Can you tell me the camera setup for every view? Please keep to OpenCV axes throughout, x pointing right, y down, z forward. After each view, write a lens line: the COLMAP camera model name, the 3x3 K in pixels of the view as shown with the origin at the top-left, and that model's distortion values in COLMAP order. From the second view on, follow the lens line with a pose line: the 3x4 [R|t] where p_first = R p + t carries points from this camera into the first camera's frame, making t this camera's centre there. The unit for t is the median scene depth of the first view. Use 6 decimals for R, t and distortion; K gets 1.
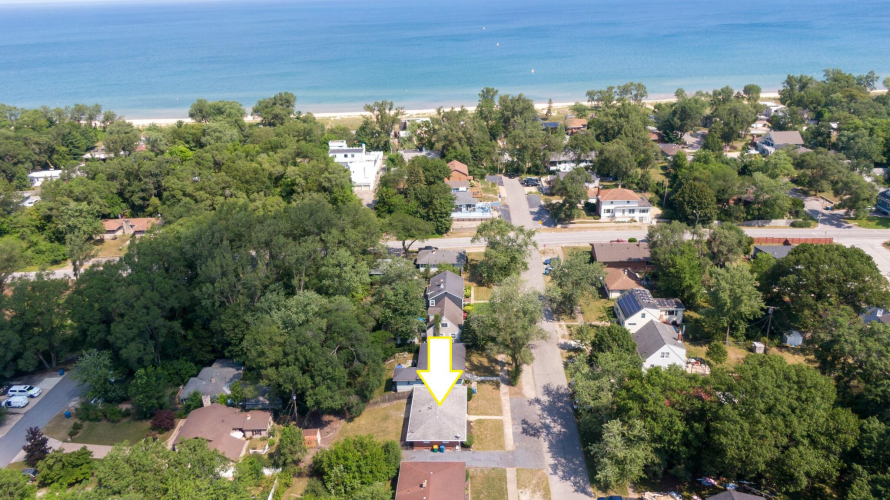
lens RADIAL K [[604.8, 0, 445.0], [0, 604.8, 250.0], [0, 0, 1]] dist [-0.000115, 0.000579]
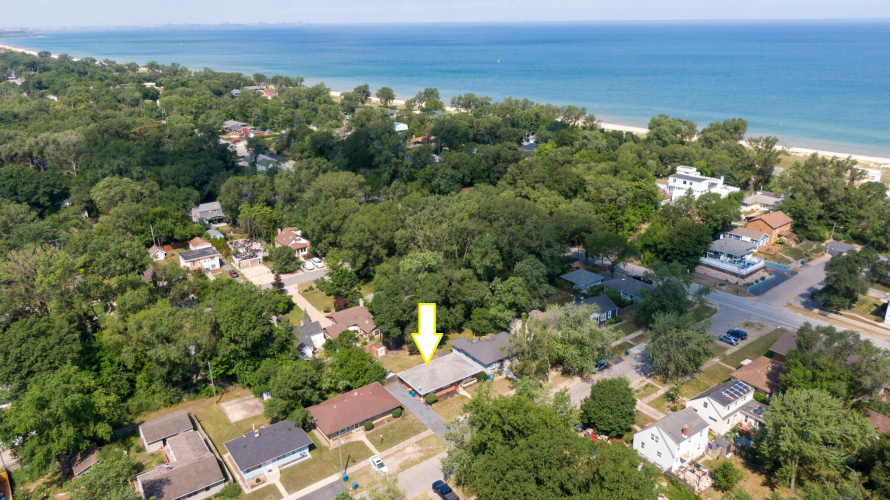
lens RADIAL K [[617.3, 0, 445.0], [0, 617.3, 250.0], [0, 0, 1]] dist [0.001593, 0.000268]
pose [[0.617260, 0.284524, -0.733509, 0.417408], [-0.308515, 0.945181, 0.107010, -0.046136], [0.723746, 0.160245, 0.671203, 0.082102]]
